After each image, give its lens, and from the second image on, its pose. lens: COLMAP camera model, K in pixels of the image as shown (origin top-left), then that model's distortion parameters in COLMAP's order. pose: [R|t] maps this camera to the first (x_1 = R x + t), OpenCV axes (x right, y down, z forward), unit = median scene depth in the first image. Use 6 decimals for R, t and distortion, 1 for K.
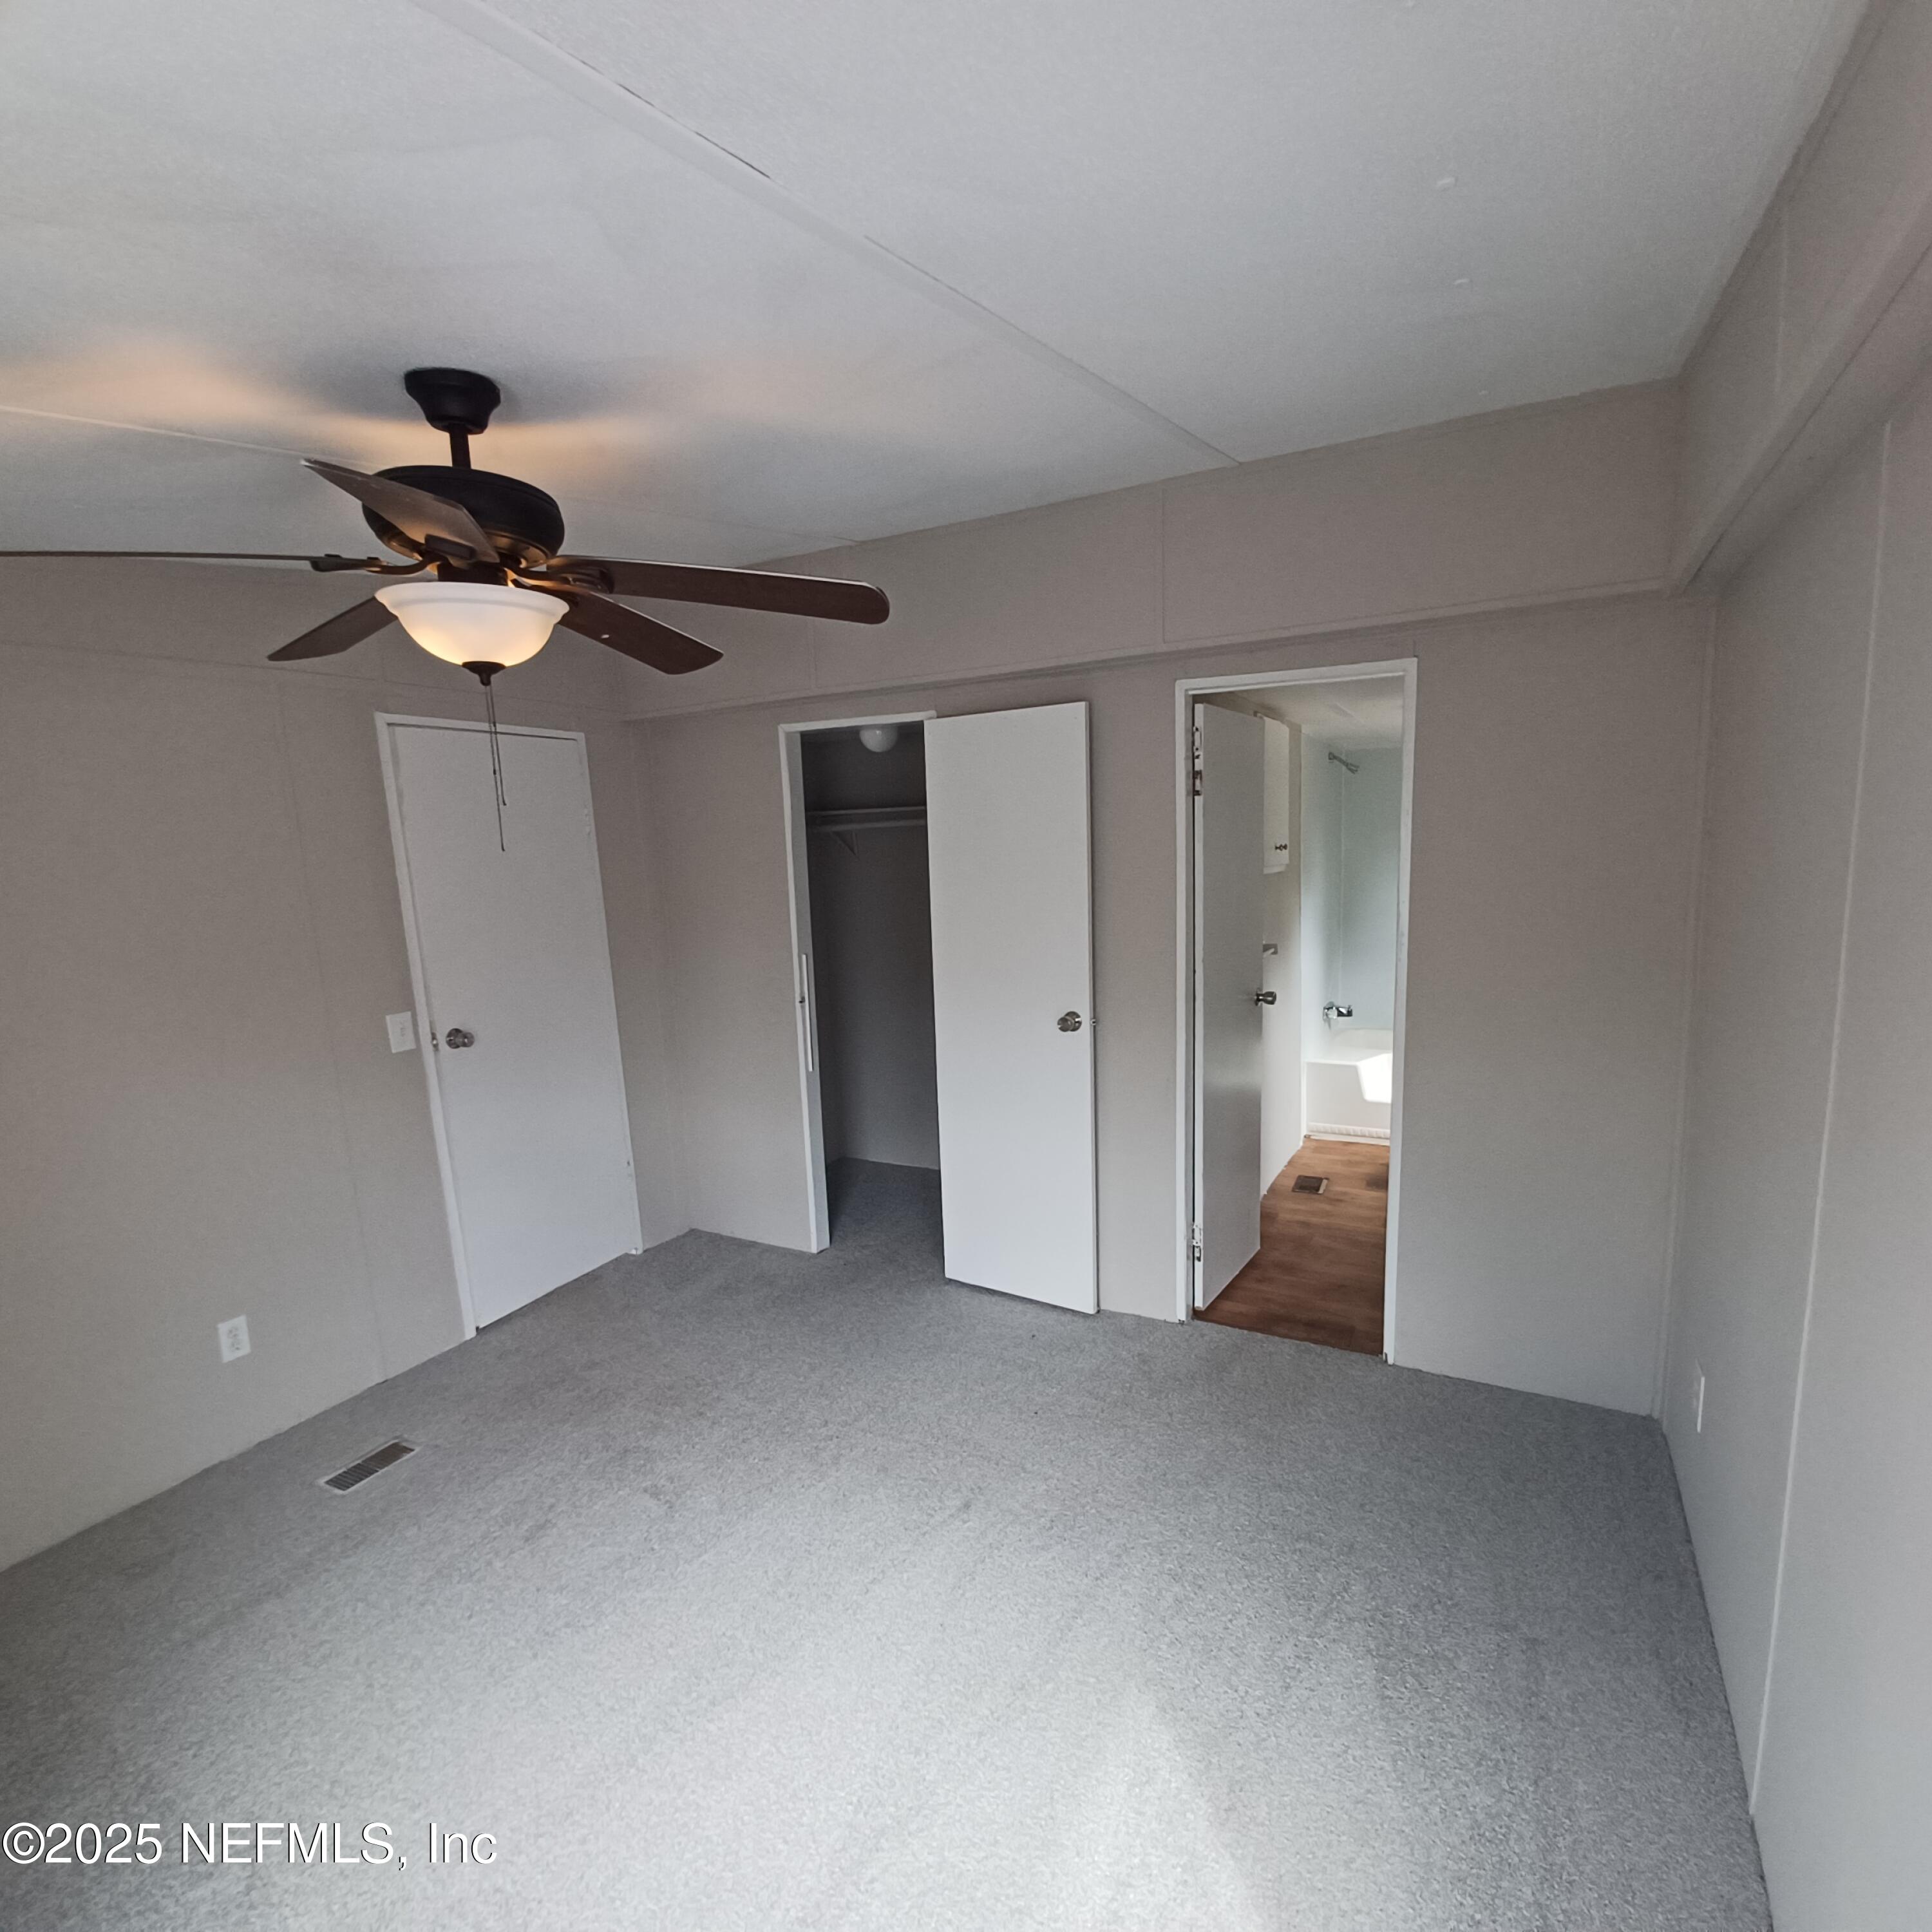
lens RADIAL K [[997.8, 0, 986.5], [0, 997.8, 1008.7], [0, 0, 1]] dist [-0.001968, 0.000186]
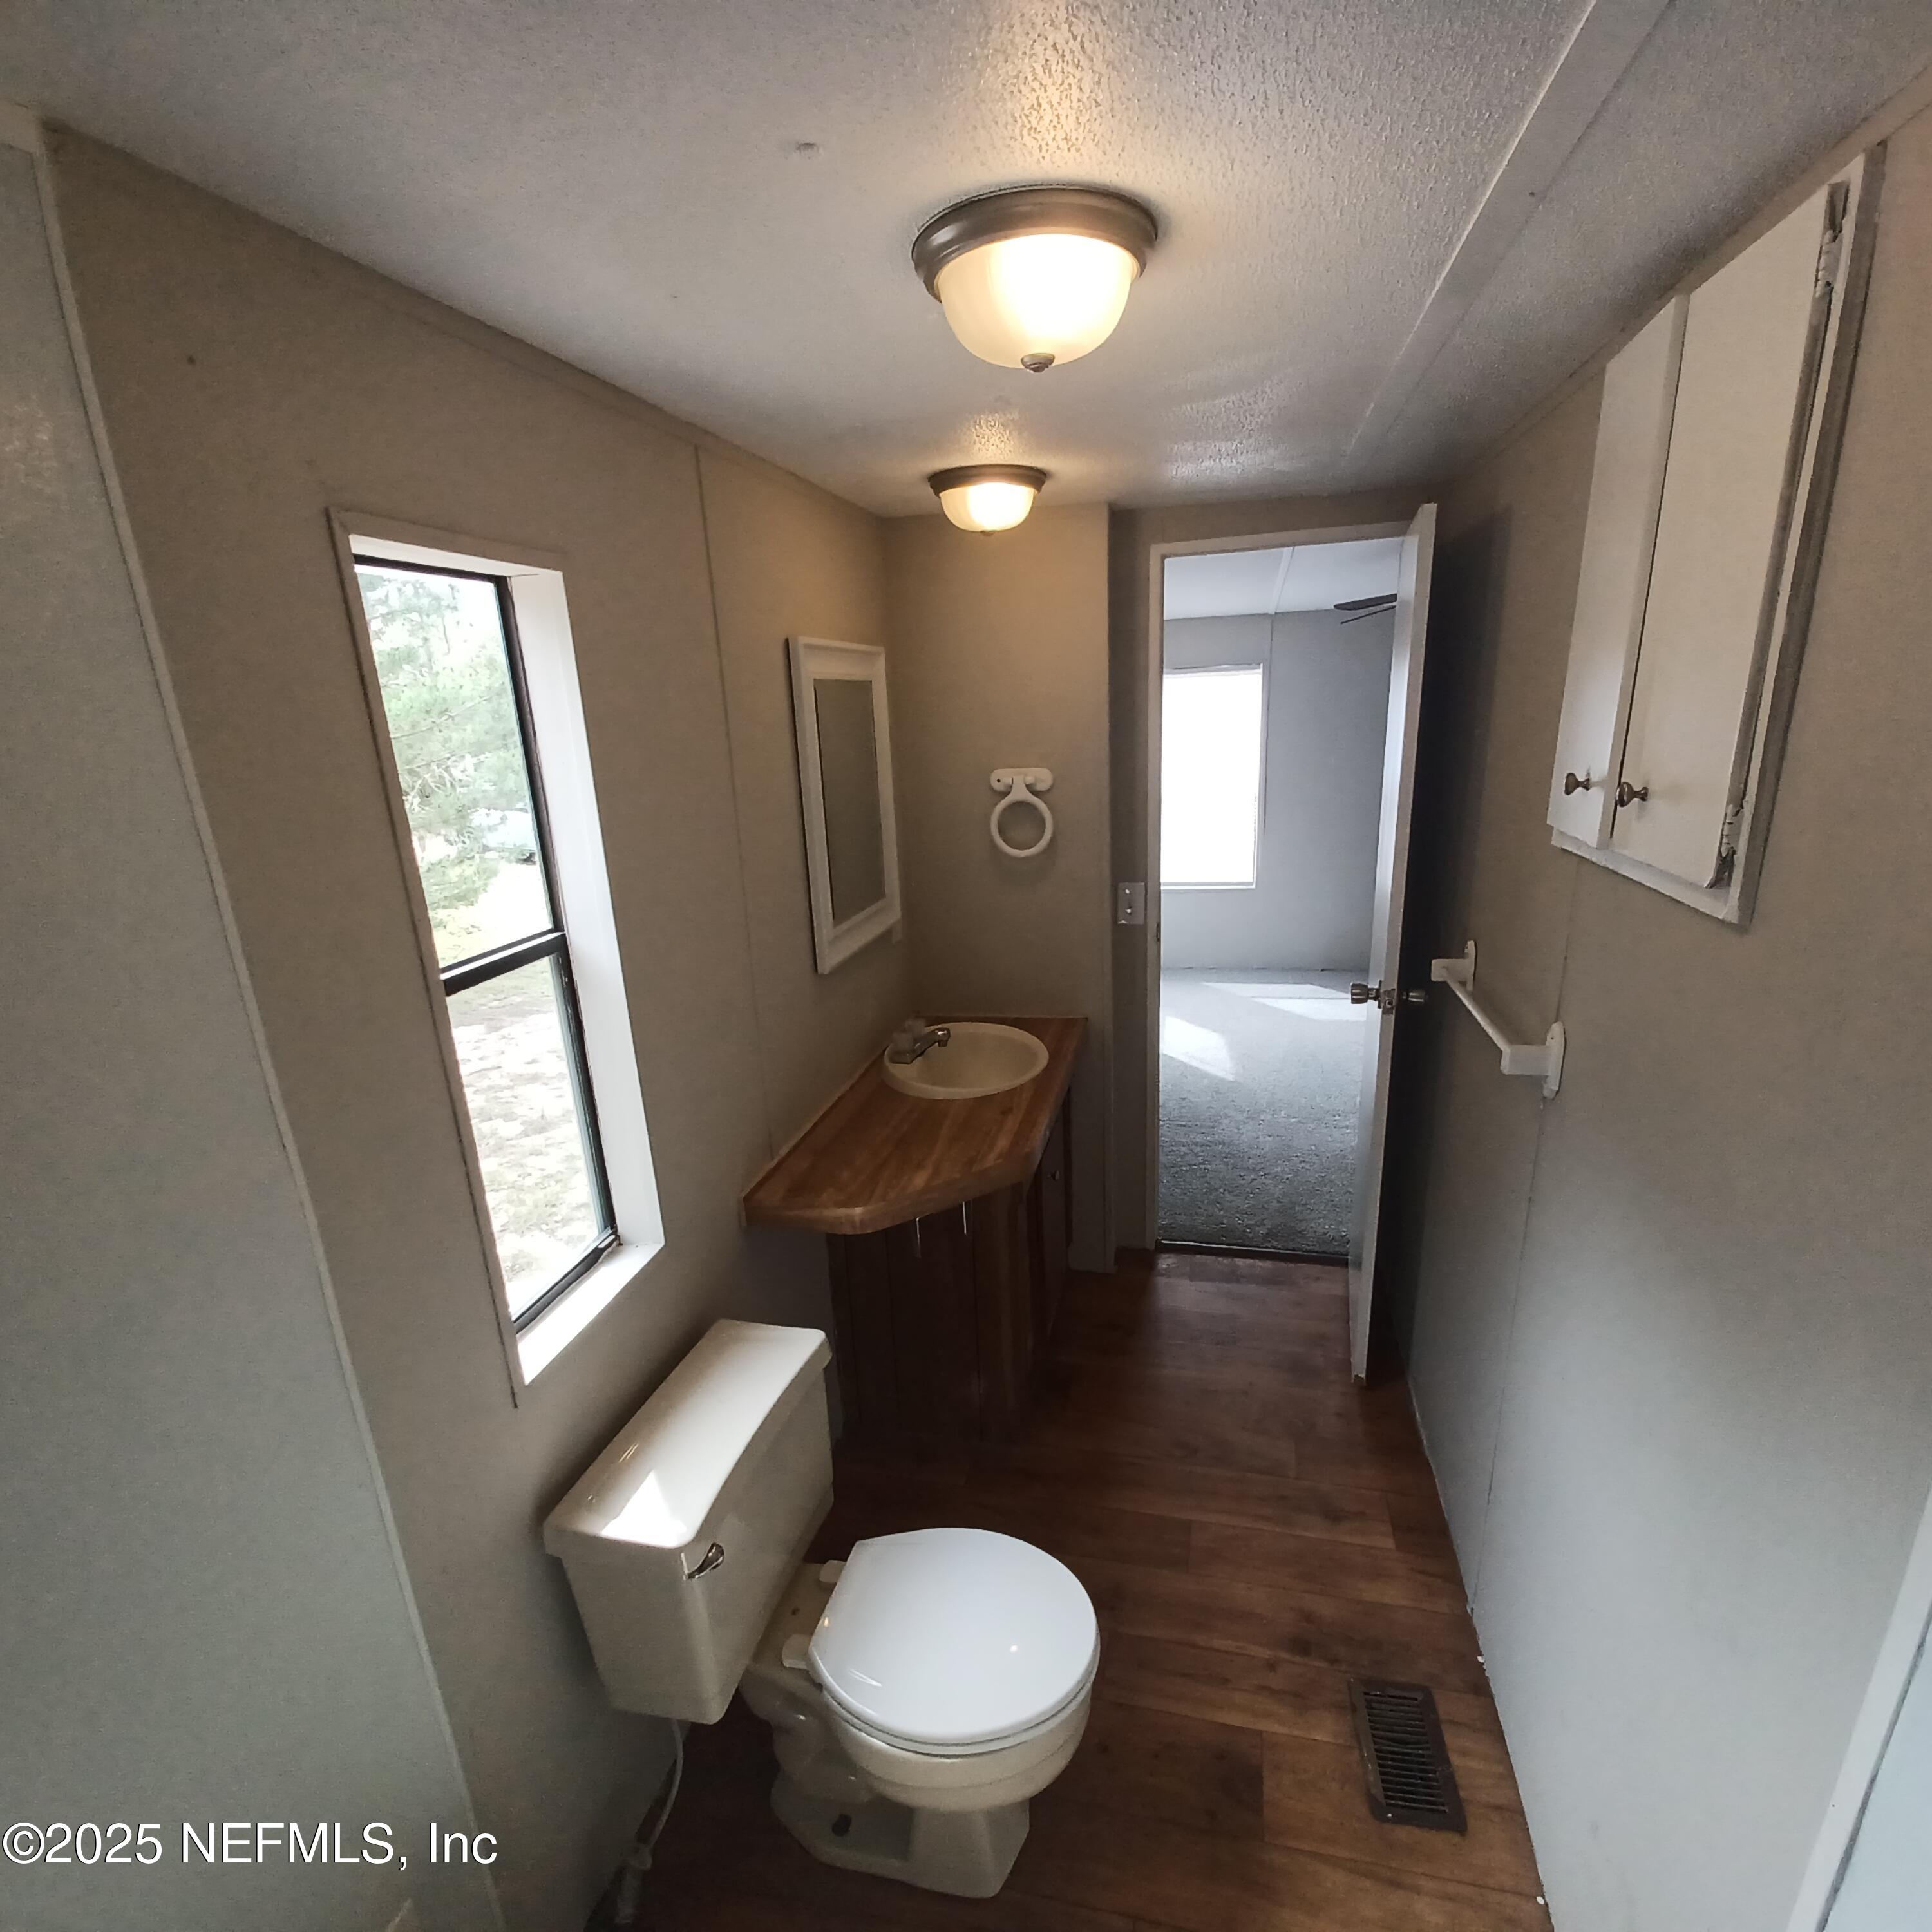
lens RADIAL K [[997.8, 0, 986.5], [0, 997.8, 1008.7], [0, 0, 1]] dist [-0.001968, 0.000186]
pose [[-0.962560, 0.148180, -0.226983, 0.644311], [0.033430, 0.895861, 0.443074, -0.283811], [0.268999, 0.418898, -0.867274, 1.462735]]
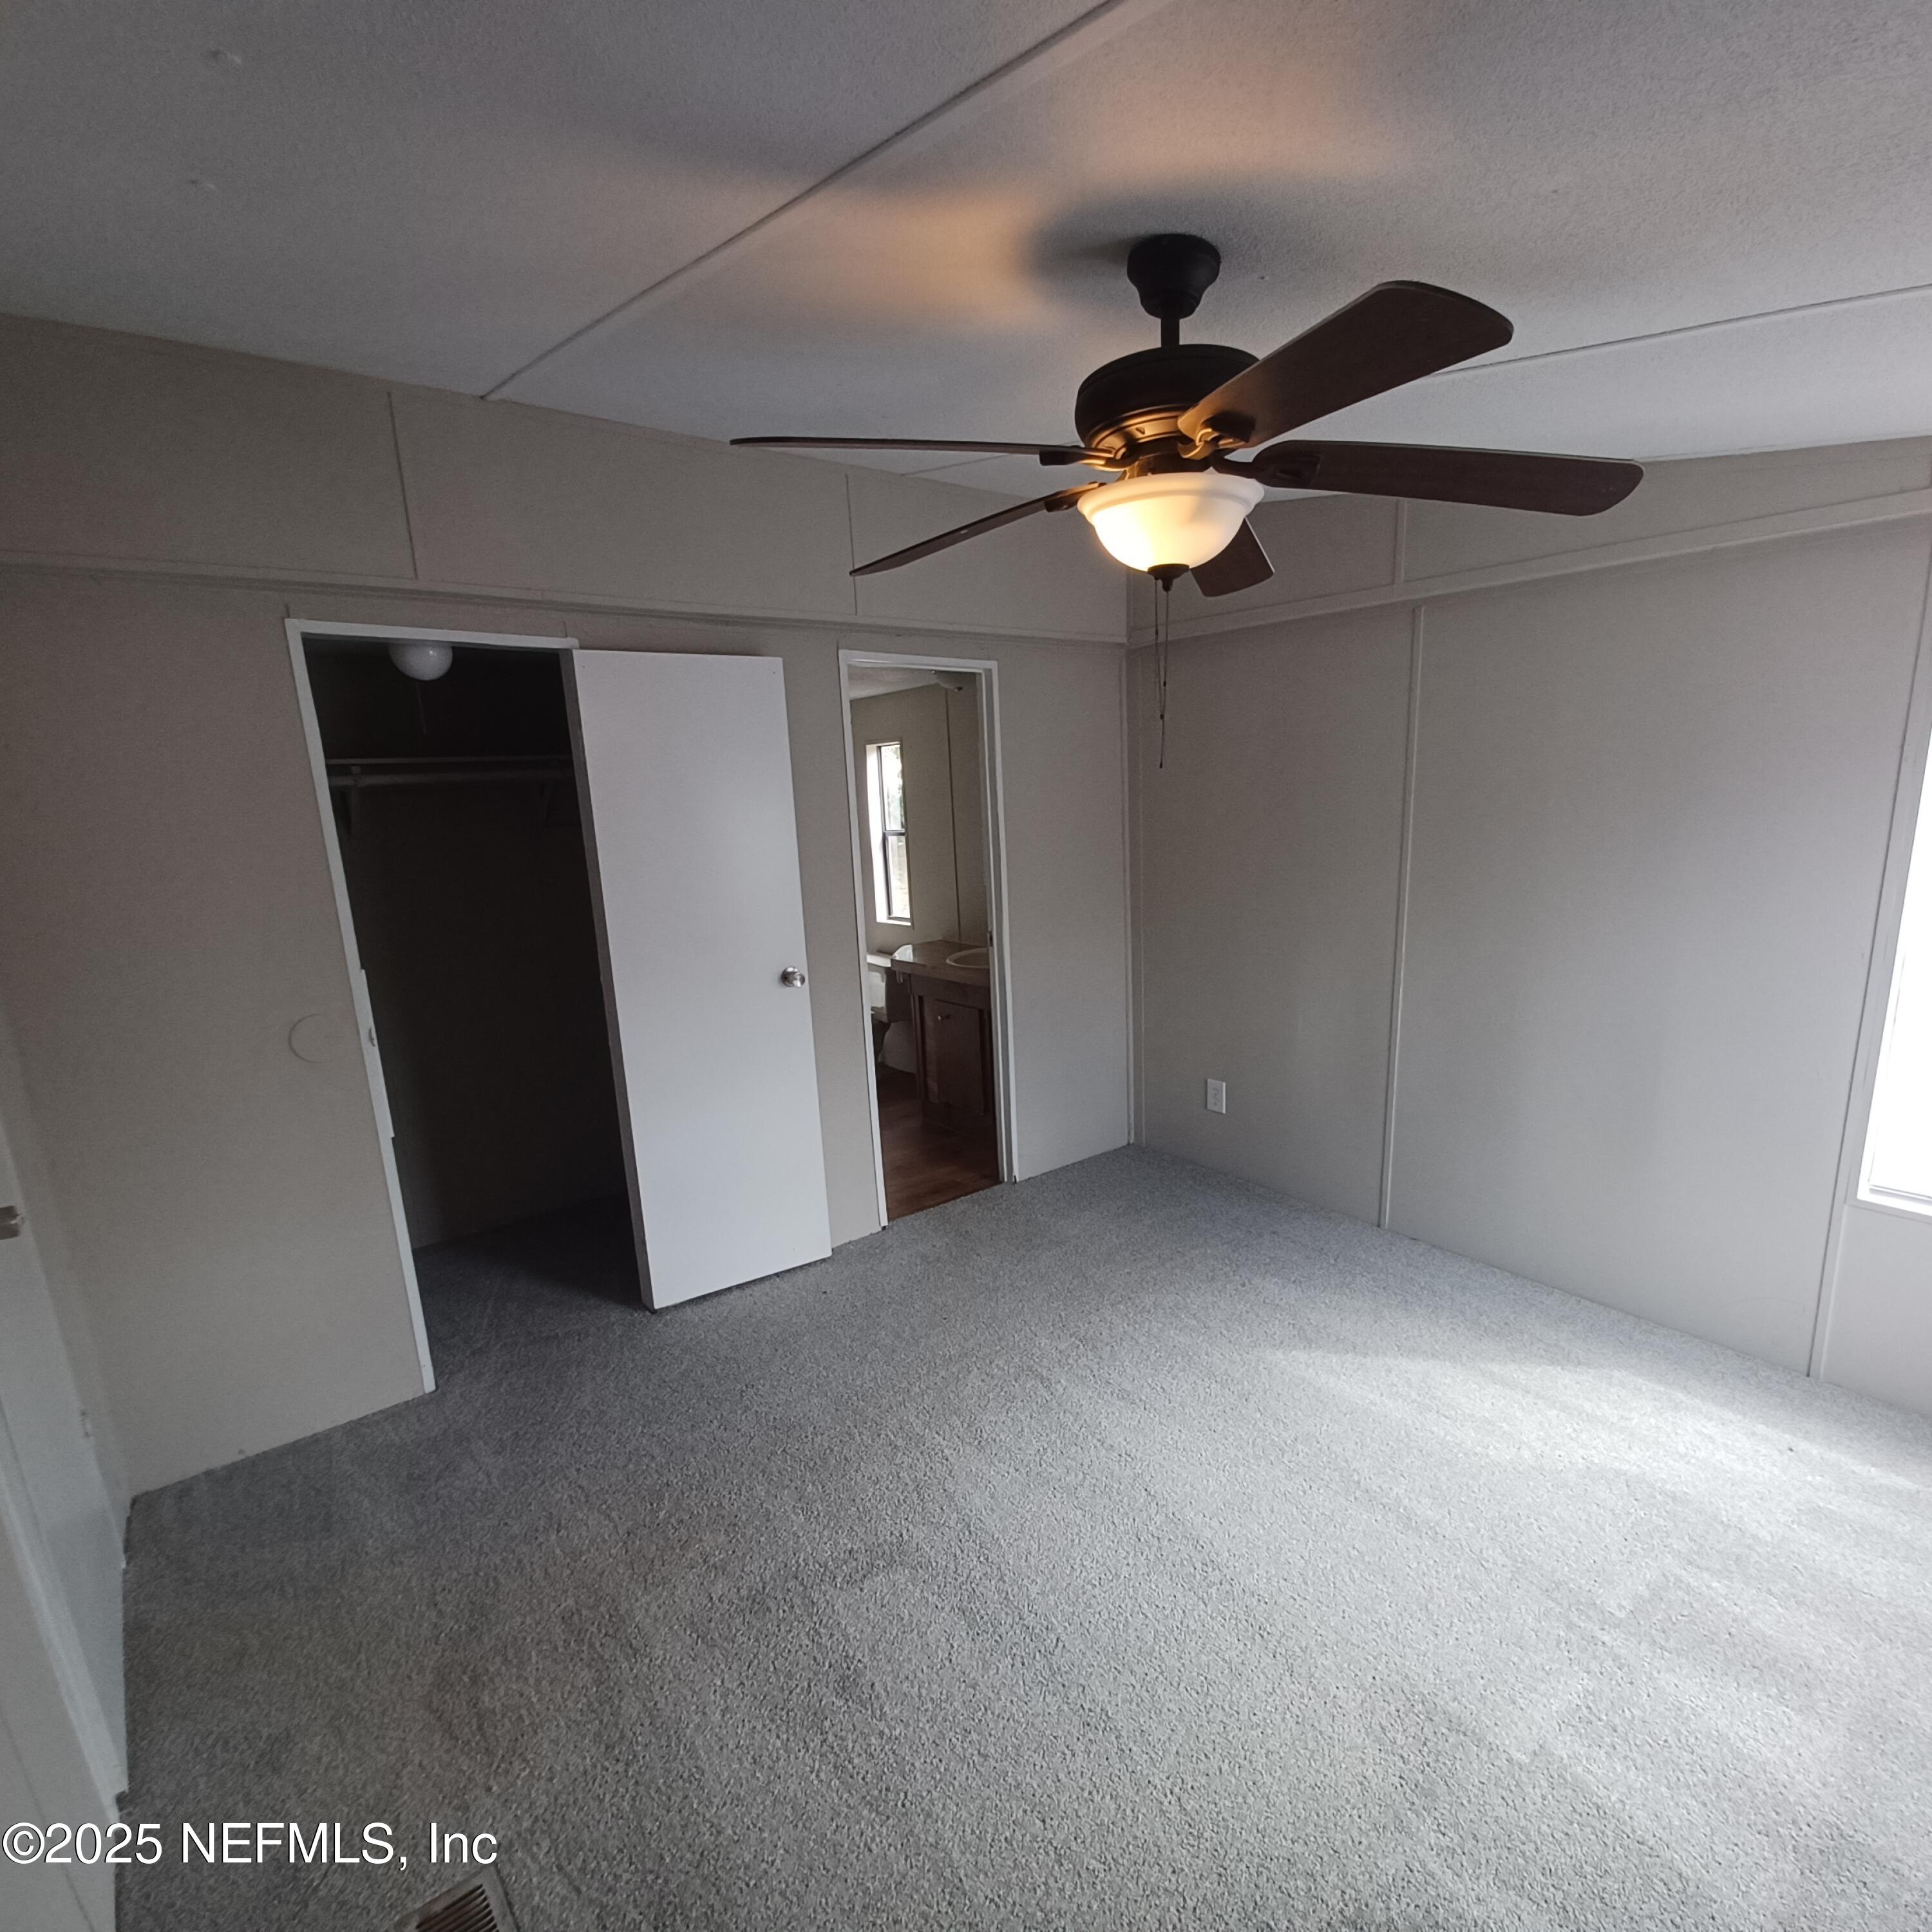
lens RADIAL K [[997.8, 0, 986.5], [0, 997.8, 1008.7], [0, 0, 1]] dist [-0.001968, 0.000186]
pose [[0.404640, -0.180882, 0.896409, -0.647687], [0.176009, 0.977320, 0.117758, -0.034796], [-0.897378, 0.110126, 0.427299, 0.346532]]
